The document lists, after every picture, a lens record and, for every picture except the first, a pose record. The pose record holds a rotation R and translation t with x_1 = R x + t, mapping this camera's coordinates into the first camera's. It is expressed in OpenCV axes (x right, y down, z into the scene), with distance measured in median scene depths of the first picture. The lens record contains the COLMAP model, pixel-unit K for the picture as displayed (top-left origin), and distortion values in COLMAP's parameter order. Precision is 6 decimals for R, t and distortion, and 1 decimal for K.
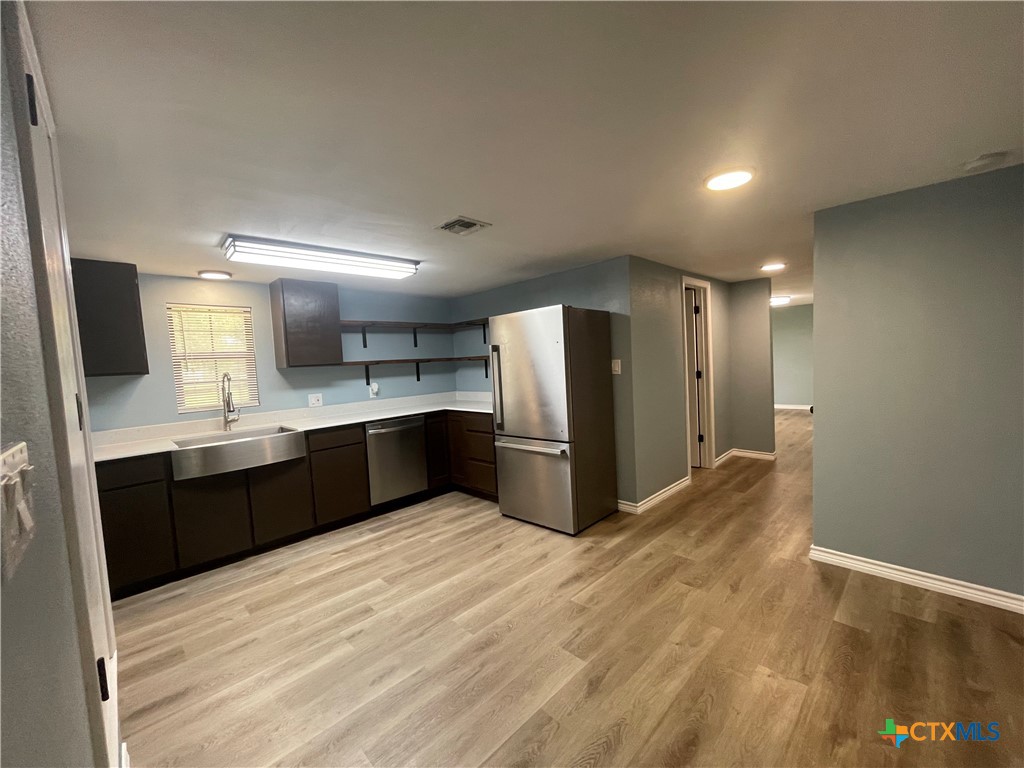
lens RADIAL K [[416.2, 0, 511.7], [0, 416.2, 387.2], [0, 0, 1]] dist [-0.000780, 0.000123]
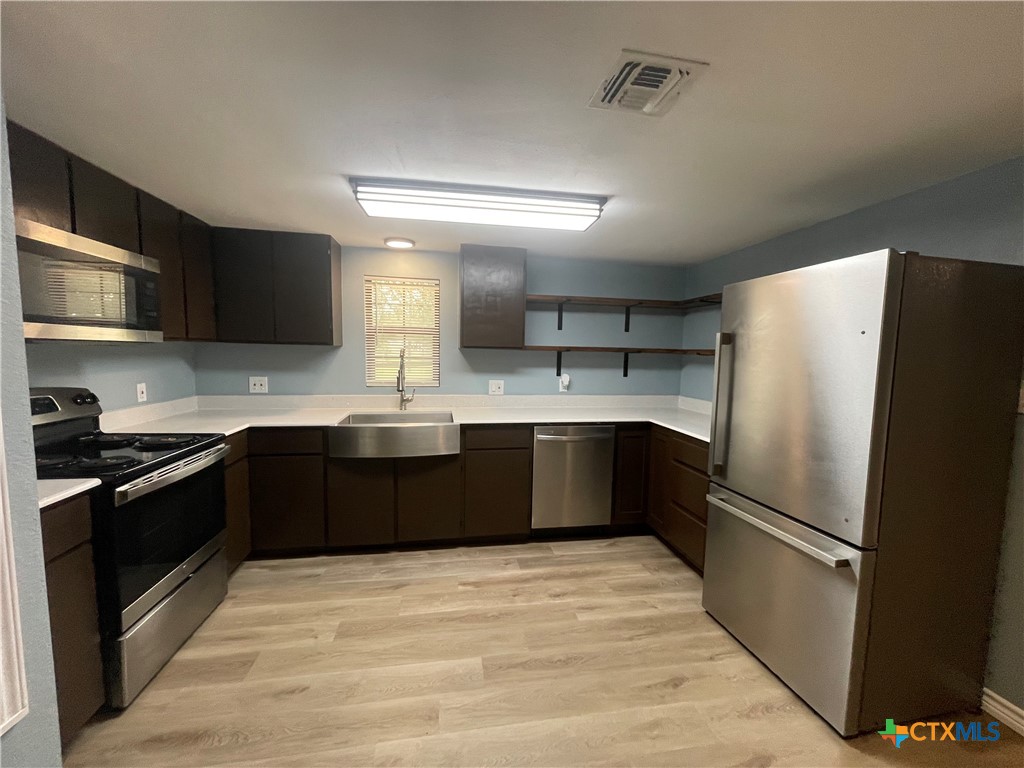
lens RADIAL K [[416.2, 0, 511.7], [0, 416.2, 387.2], [0, 0, 1]] dist [-0.000780, 0.000123]
pose [[0.817851, 0.121001, -0.562564, 0.049235], [-0.100626, 0.992651, 0.067219, -0.034816], [0.566564, 0.001634, 0.824016, 0.341687]]
